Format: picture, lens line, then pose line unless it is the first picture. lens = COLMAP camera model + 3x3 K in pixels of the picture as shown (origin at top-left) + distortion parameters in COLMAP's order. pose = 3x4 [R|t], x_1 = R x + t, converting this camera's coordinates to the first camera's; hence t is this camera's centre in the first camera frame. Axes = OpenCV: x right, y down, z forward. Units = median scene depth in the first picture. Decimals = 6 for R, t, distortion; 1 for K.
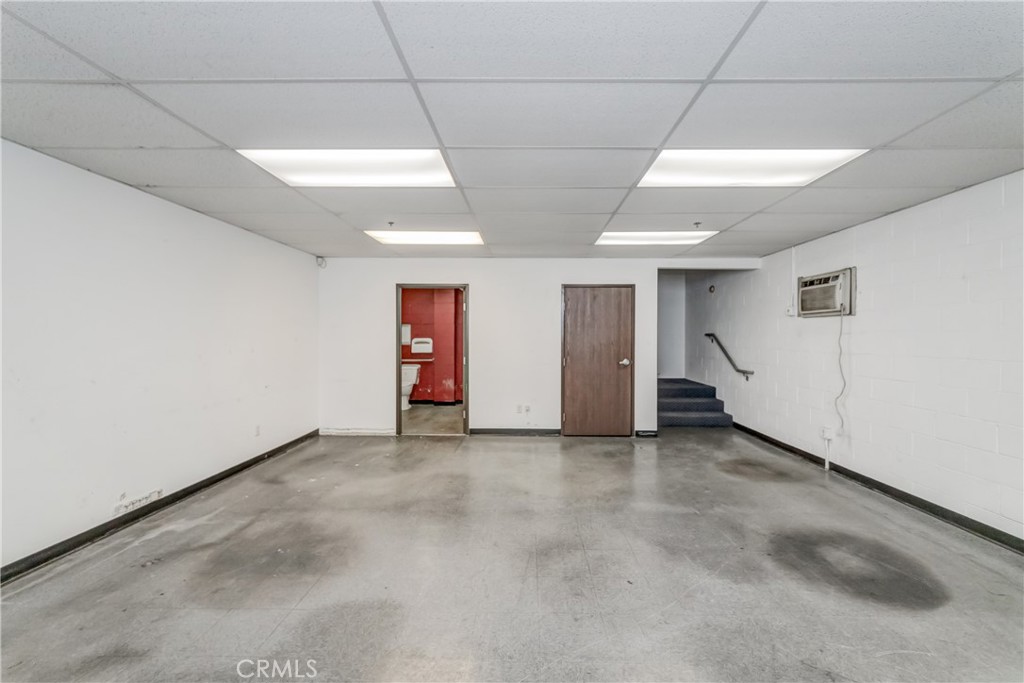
lens RADIAL K [[418.6, 0, 515.3], [0, 418.6, 341.0], [0, 0, 1]] dist [-0.000553, 0.000070]
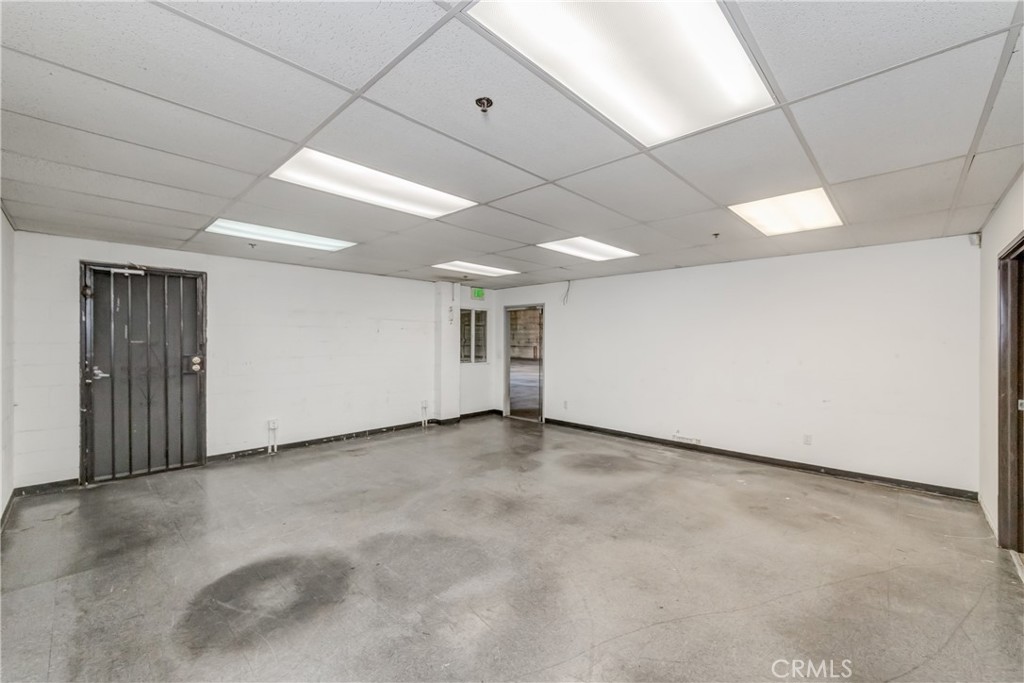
lens RADIAL K [[418.6, 0, 515.4], [0, 418.6, 342.6], [0, 0, 1]] dist [-0.000553, 0.000070]
pose [[-0.676094, -0.001535, -0.736814, 0.727678], [-0.015645, 0.999802, 0.012273, -0.033445], [0.736649, 0.019825, -0.675984, 1.312969]]
